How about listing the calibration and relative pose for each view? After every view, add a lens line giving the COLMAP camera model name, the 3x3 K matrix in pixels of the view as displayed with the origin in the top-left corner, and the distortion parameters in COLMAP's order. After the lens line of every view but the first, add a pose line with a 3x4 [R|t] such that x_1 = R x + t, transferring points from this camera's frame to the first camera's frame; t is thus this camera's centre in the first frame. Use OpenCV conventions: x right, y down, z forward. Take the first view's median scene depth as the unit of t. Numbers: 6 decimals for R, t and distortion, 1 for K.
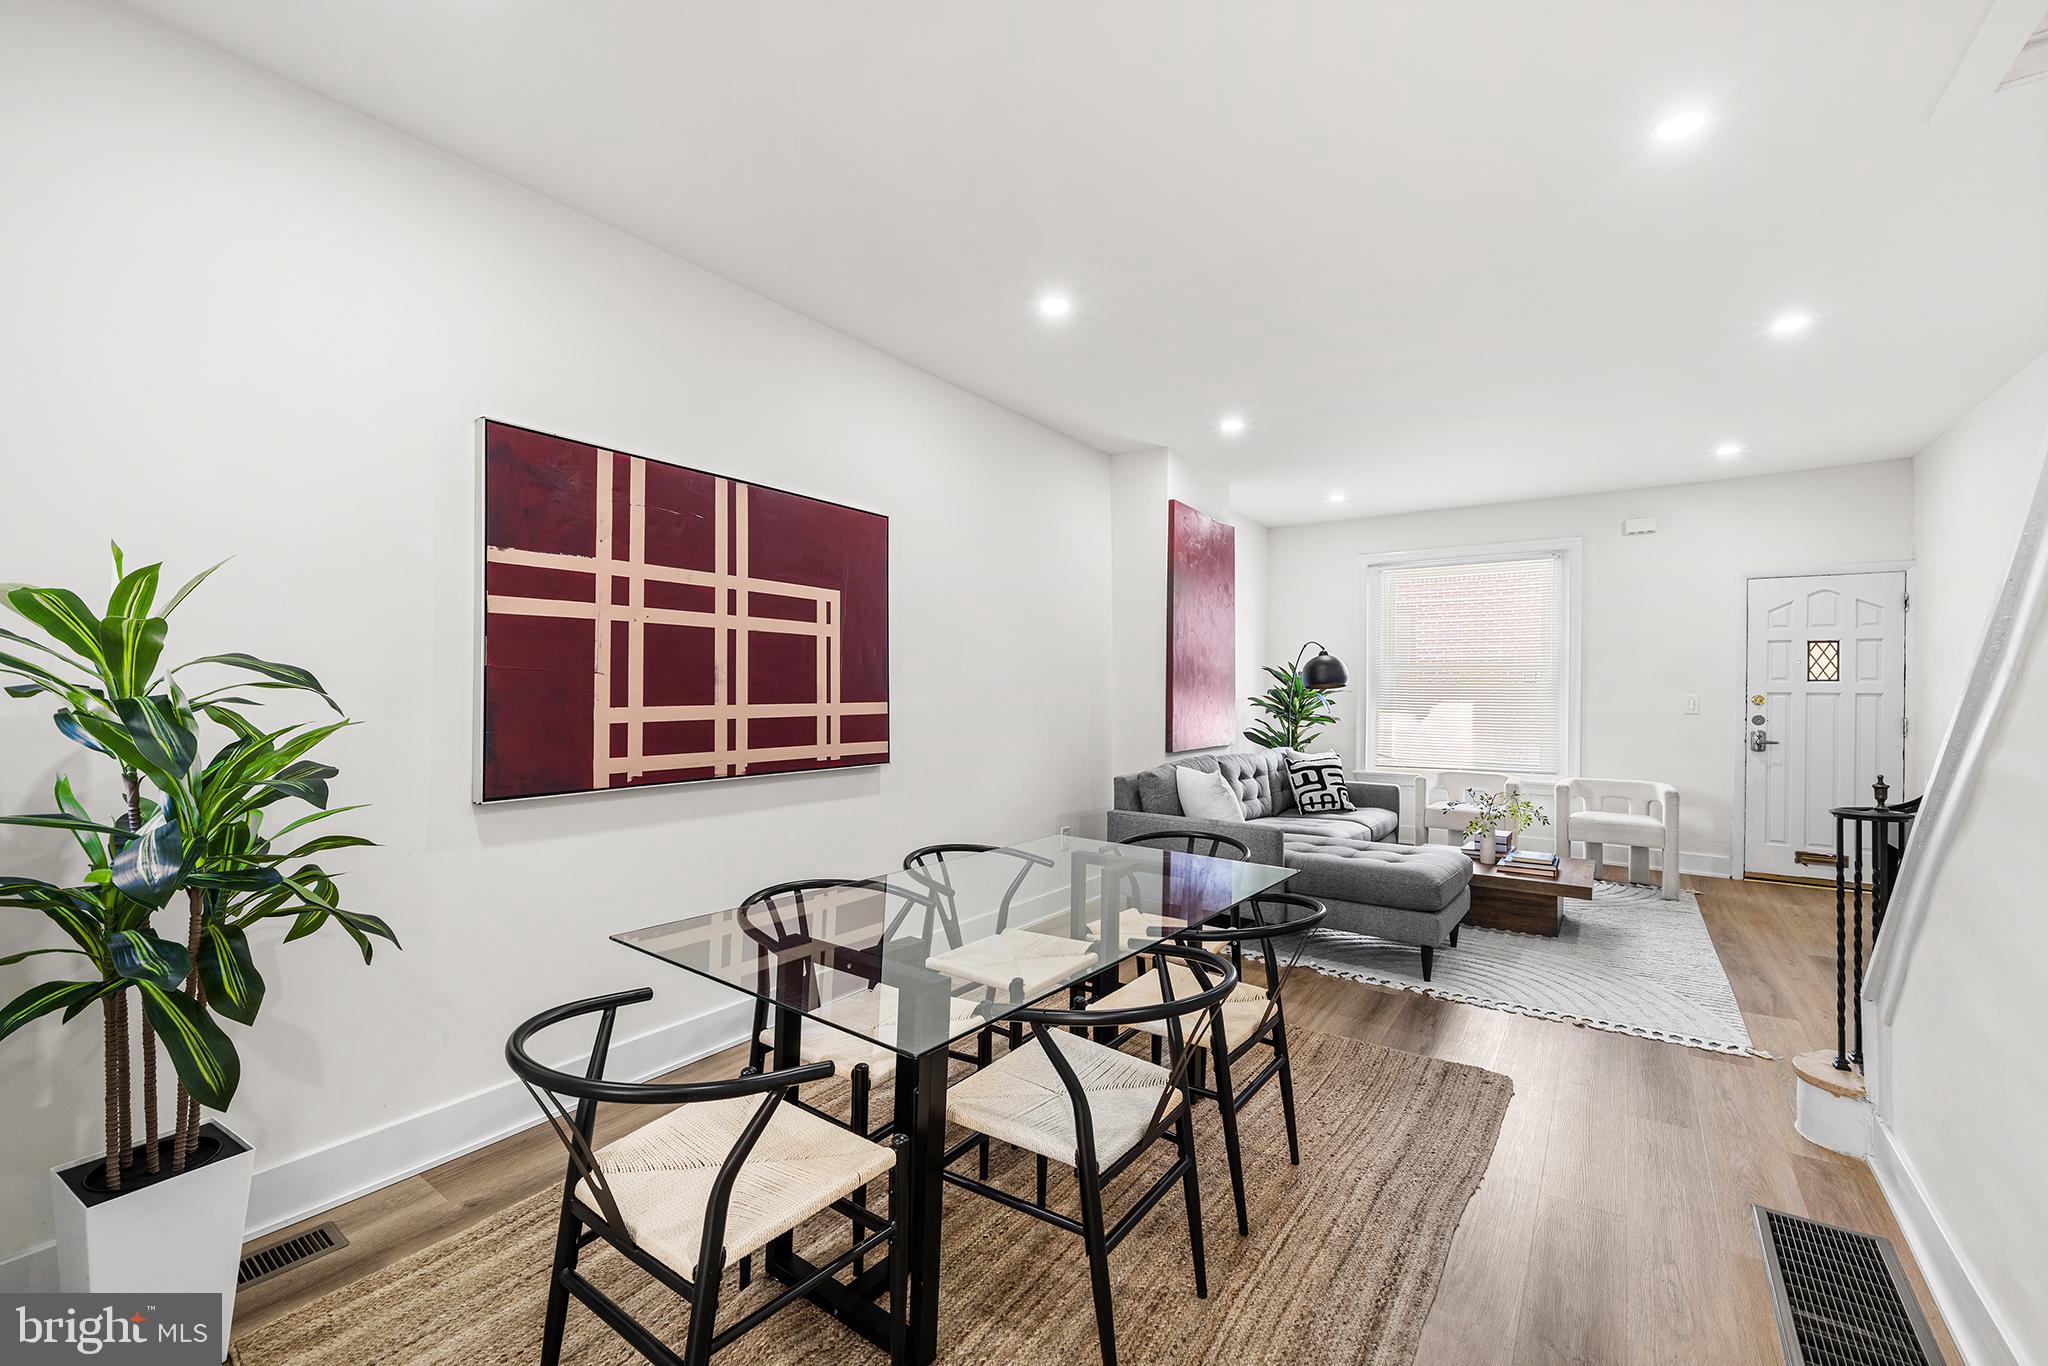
lens RADIAL K [[845.8, 0, 1024.0], [0, 845.8, 683.0], [0, 0, 1]] dist [-0.000867, -0.000095]
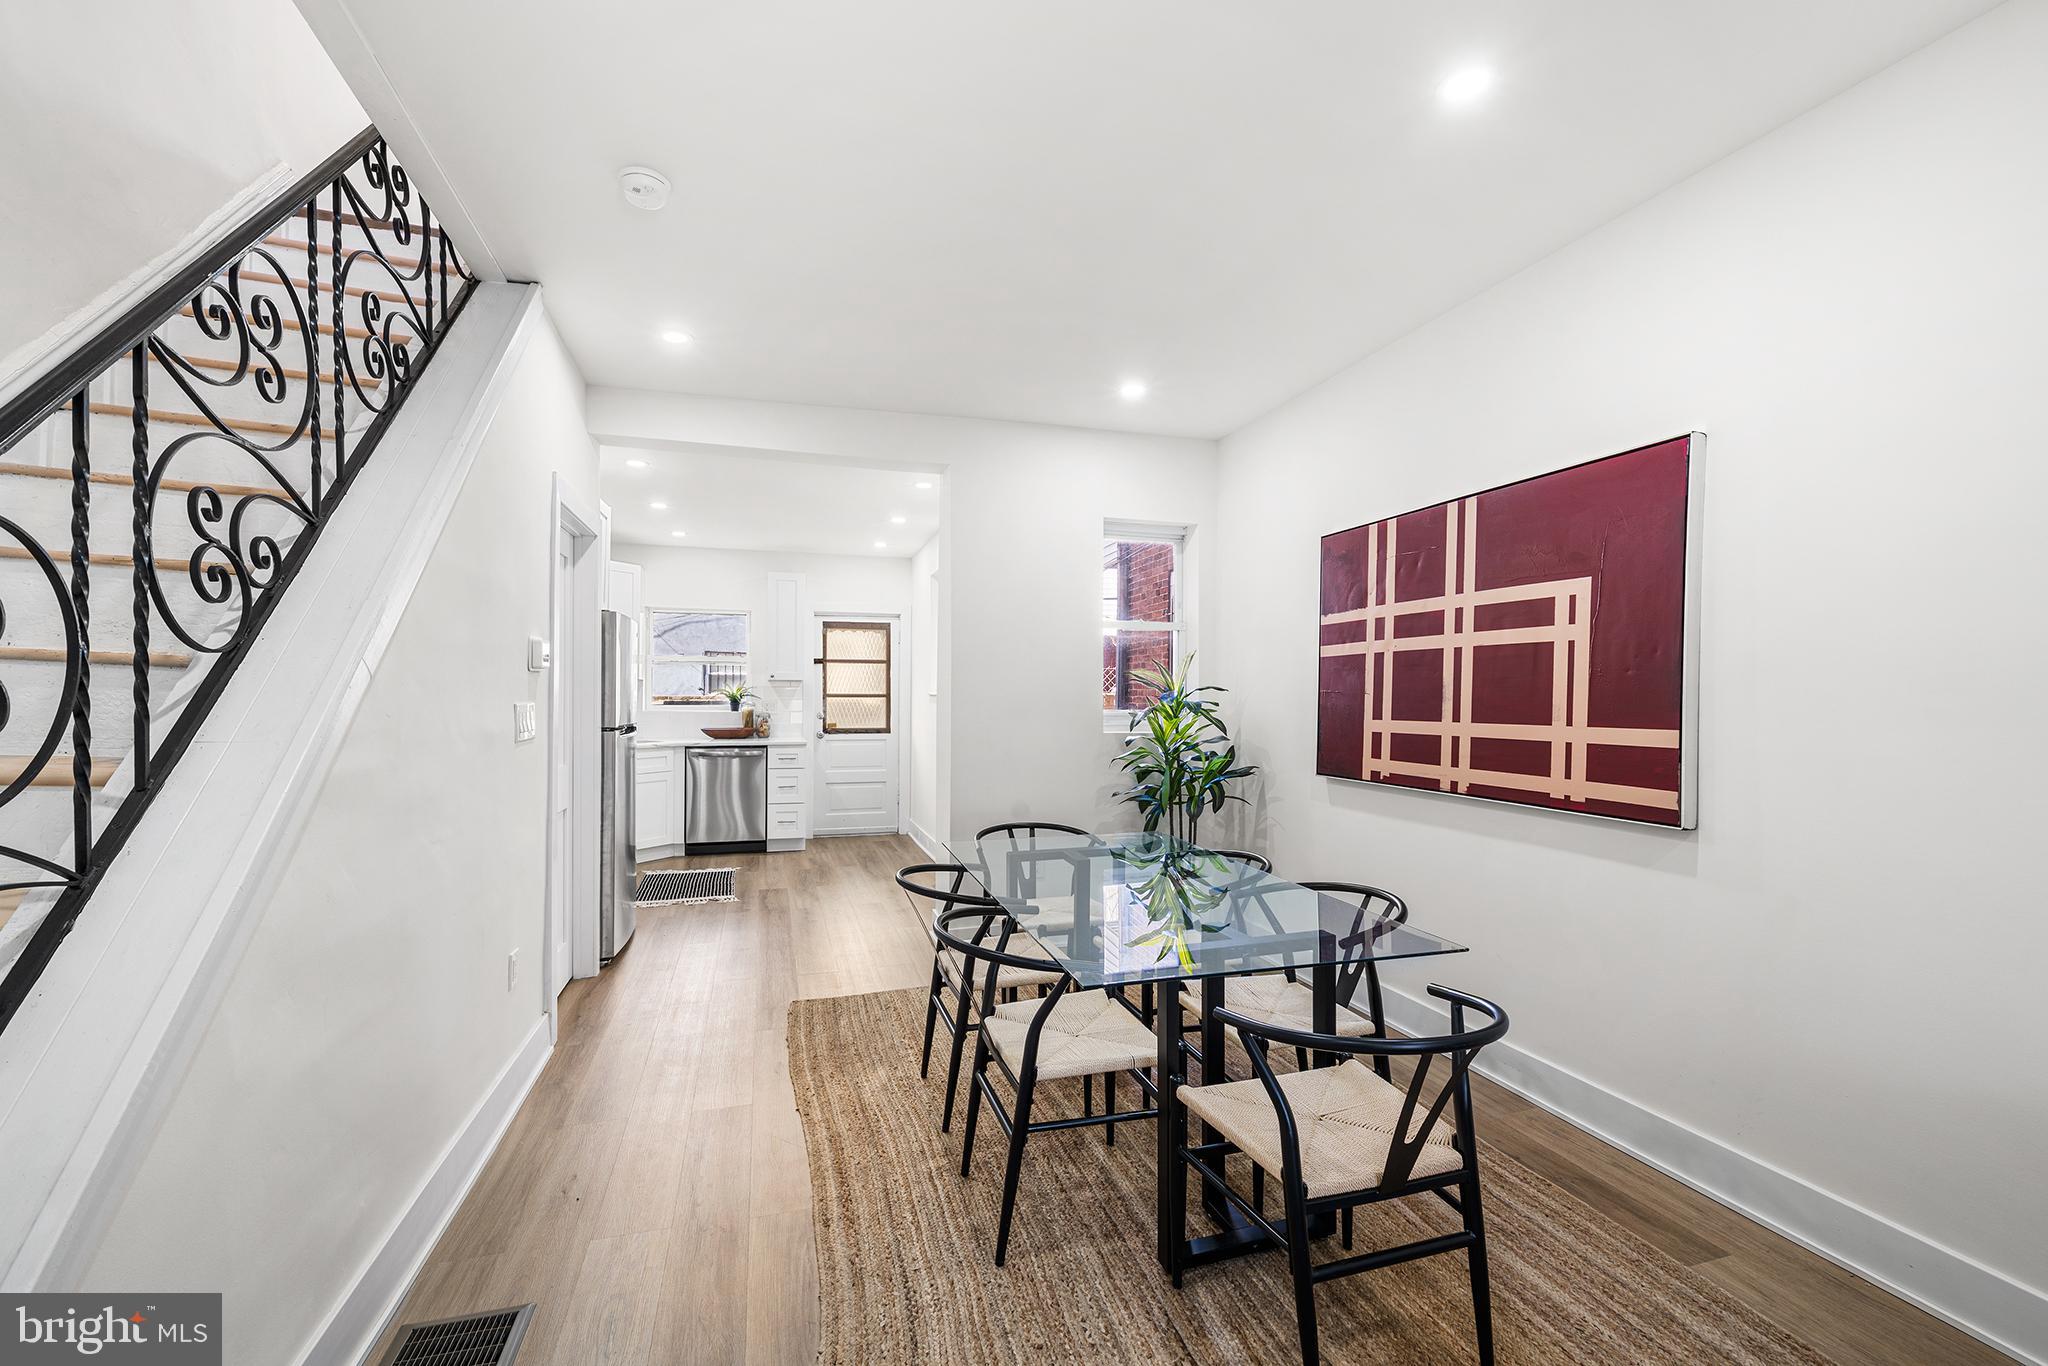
lens RADIAL K [[856.0, 0, 1018.6], [0, 856.0, 697.7], [0, 0, 1]] dist [-0.000940, -0.000587]
pose [[-0.618633, -0.012374, -0.785583, 0.621983], [-0.009421, 0.999921, -0.008332, 0.007916], [0.785624, 0.002246, -0.618701, 0.972409]]
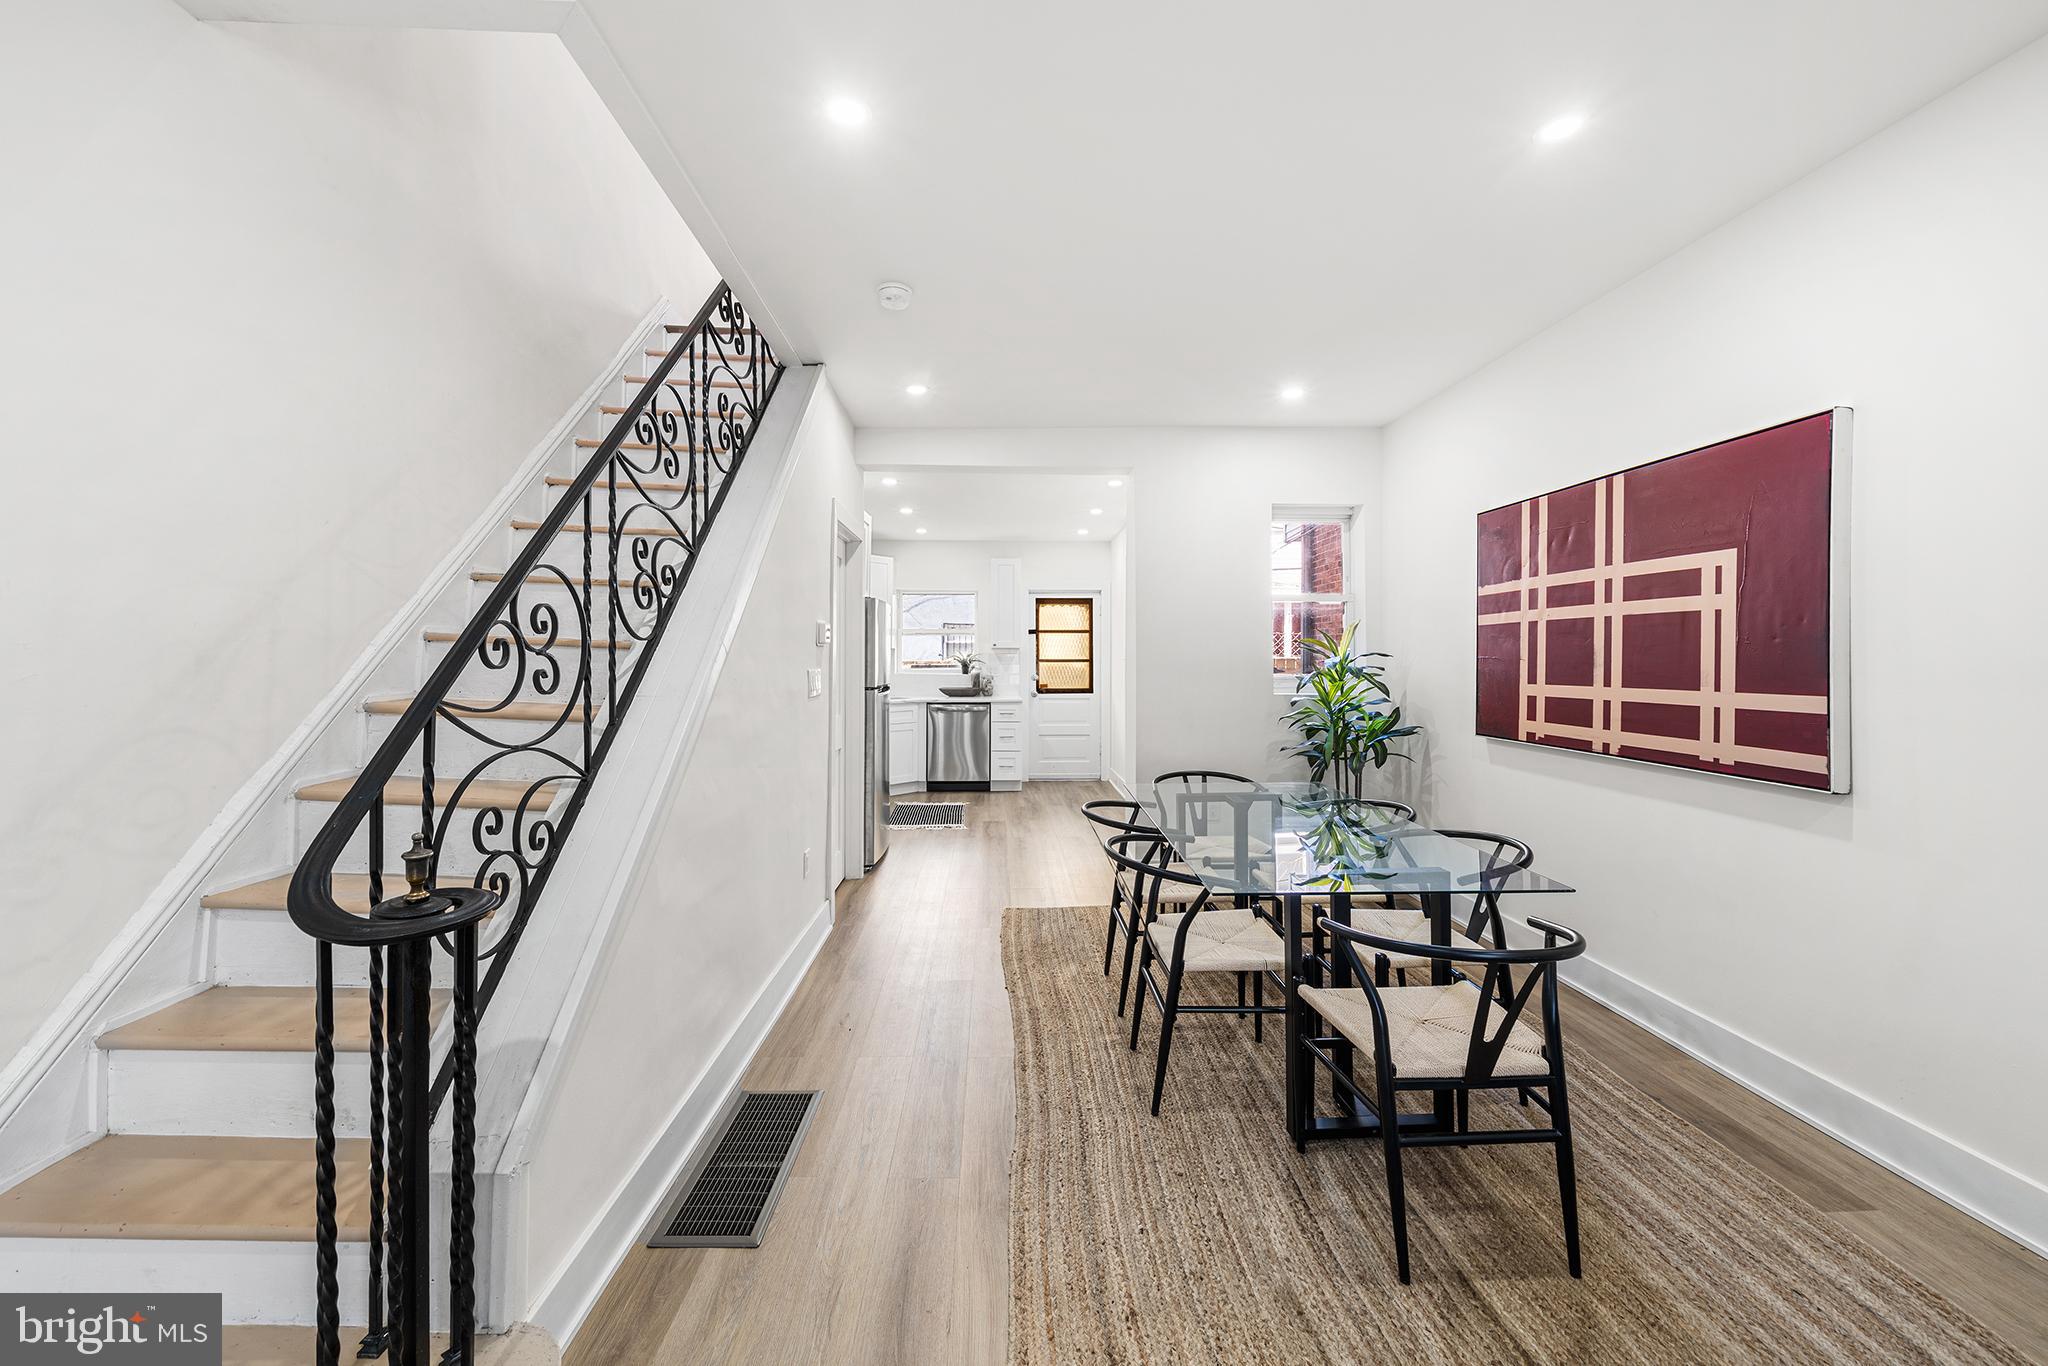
lens RADIAL K [[777.7, 0, 1017.4], [0, 777.7, 648.3], [0, 0, 1]] dist [-0.001748, 0.000015]
pose [[-0.798842, -0.019655, -0.601219, 0.668393], [-0.008001, 0.999725, -0.022051, 0.003581], [0.601487, -0.012805, -0.798780, 1.063527]]
